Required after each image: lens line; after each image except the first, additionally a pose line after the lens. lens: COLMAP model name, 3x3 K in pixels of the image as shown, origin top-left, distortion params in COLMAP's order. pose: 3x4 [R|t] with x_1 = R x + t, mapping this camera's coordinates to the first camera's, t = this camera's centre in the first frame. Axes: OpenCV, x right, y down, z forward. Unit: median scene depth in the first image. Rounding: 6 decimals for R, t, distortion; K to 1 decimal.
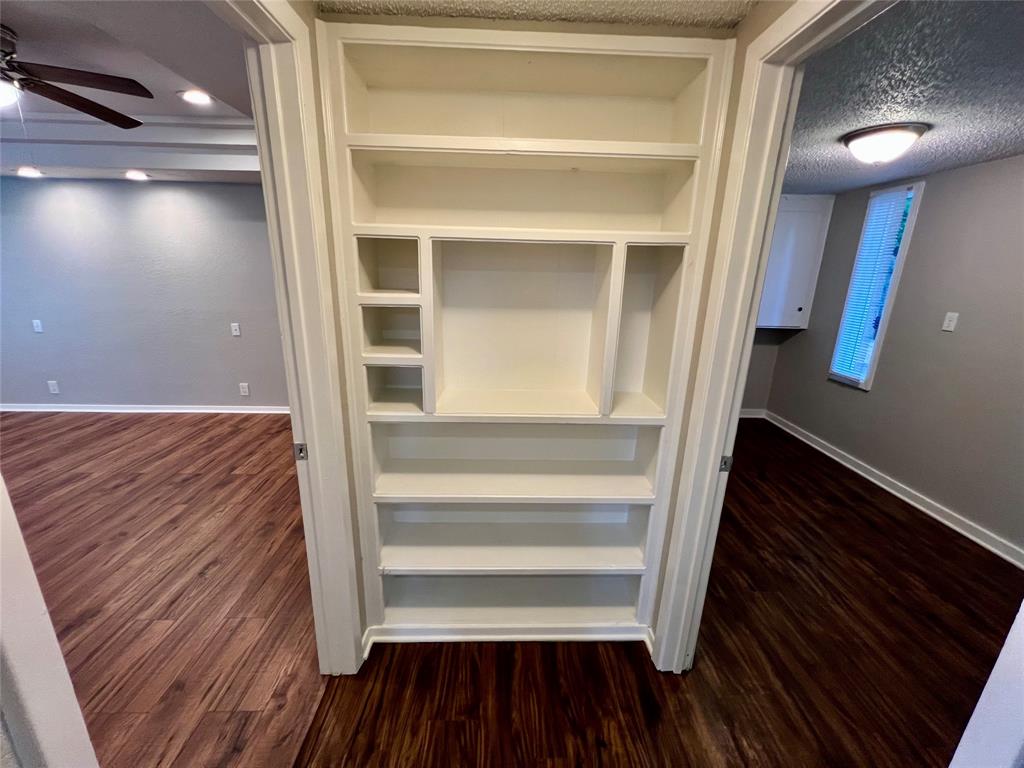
lens RADIAL K [[410.8, 0, 507.4], [0, 410.8, 381.8], [0, 0, 1]] dist [0.001115, 0.000378]
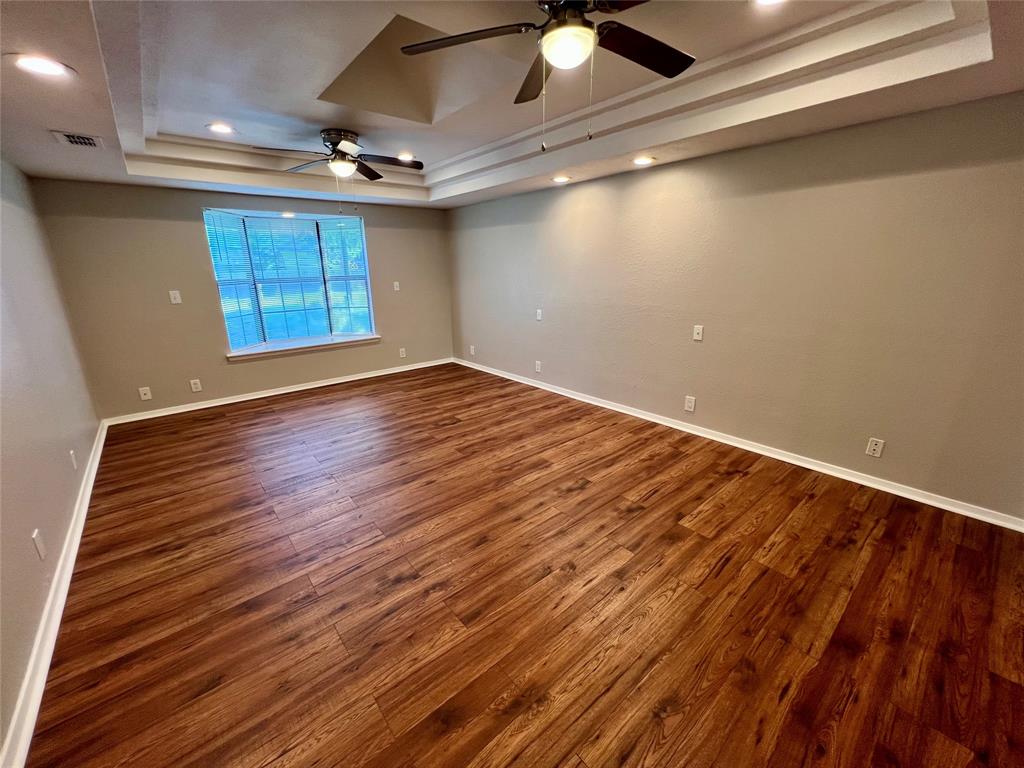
lens RADIAL K [[410.8, 0, 515.4], [0, 410.8, 378.9], [0, 0, 1]] dist [0.001115, 0.000378]
pose [[0.633617, 0.179548, -0.752523, -0.307488], [-0.180616, 0.980148, 0.081781, -0.045416], [0.752268, 0.084100, 0.653468, 0.223912]]
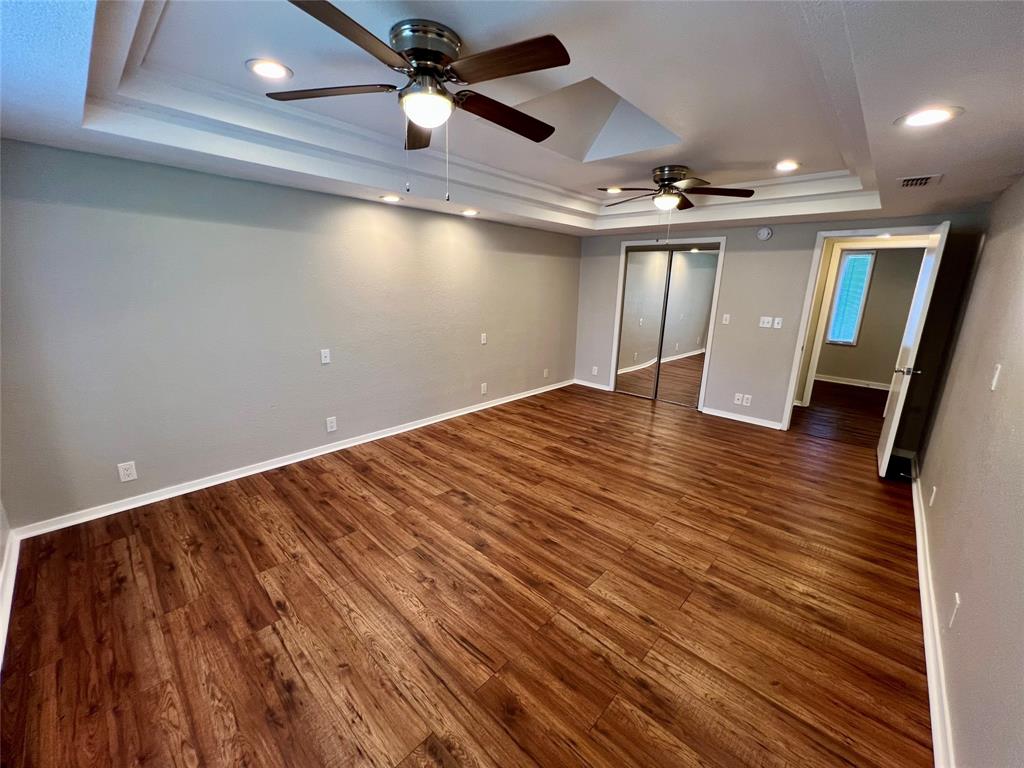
lens RADIAL K [[410.8, 0, 513.2], [0, 410.8, 380.1], [0, 0, 1]] dist [0.001115, 0.000378]
pose [[0.695138, -0.168361, 0.698883, -1.787704], [0.180647, 0.981903, 0.056861, -0.073269], [-0.695809, 0.086725, 0.712972, 0.113589]]
